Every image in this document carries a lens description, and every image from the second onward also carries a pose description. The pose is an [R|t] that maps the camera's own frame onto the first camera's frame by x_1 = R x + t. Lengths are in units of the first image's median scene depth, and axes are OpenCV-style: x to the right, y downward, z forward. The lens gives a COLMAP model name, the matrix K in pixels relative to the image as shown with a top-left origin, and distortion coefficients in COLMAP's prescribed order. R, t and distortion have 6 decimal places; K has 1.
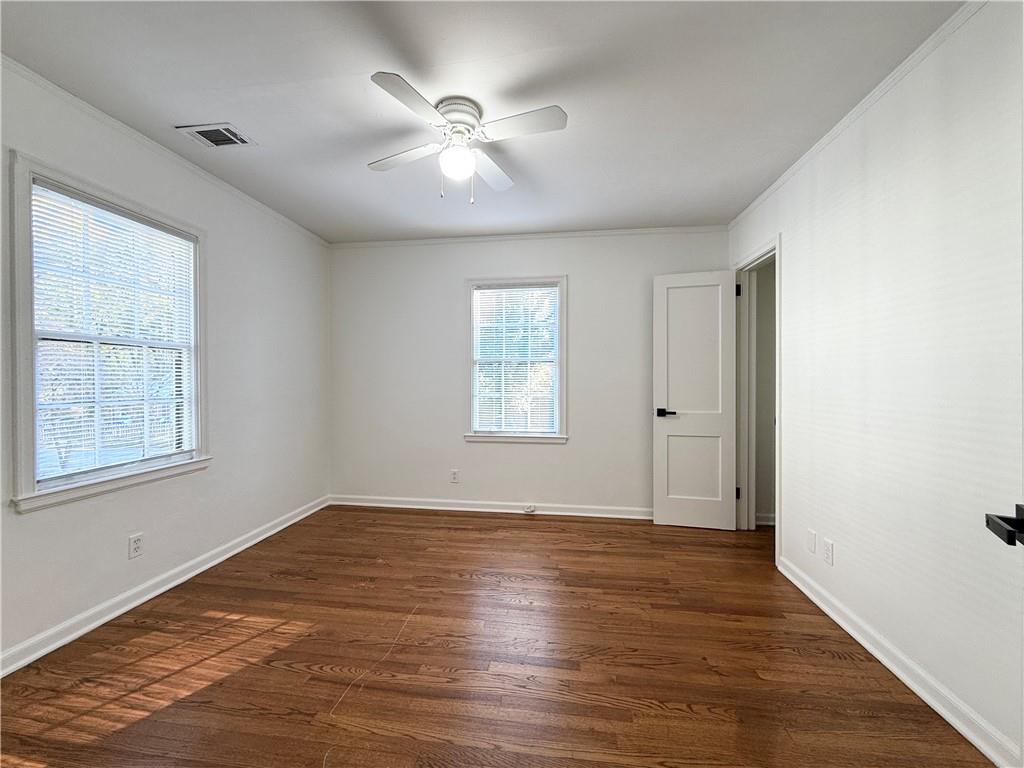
lens RADIAL K [[411.1, 0, 506.2], [0, 411.1, 383.0], [0, 0, 1]] dist [0.000773, -0.000027]
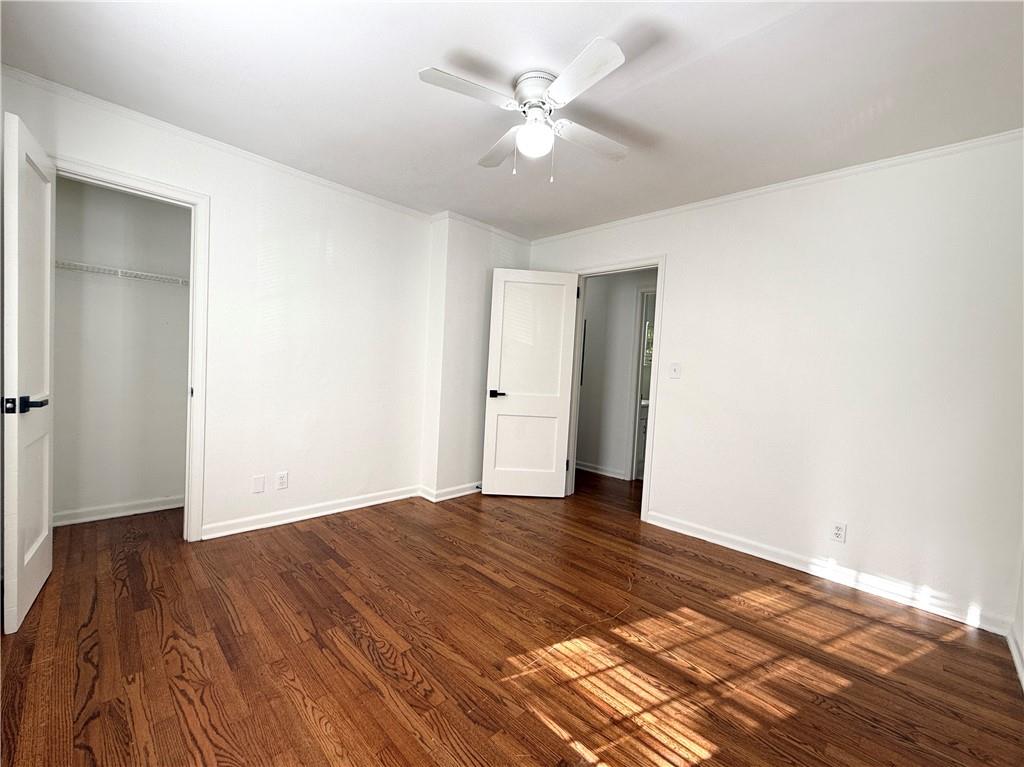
lens RADIAL K [[411.1, 0, 506.2], [0, 411.1, 382.5], [0, 0, 1]] dist [0.000773, -0.000027]
pose [[-0.794061, -0.061241, 0.604745, -0.427941], [-0.046807, 0.998118, 0.039616, -0.004920], [-0.606033, 0.003151, -0.795433, 1.135405]]
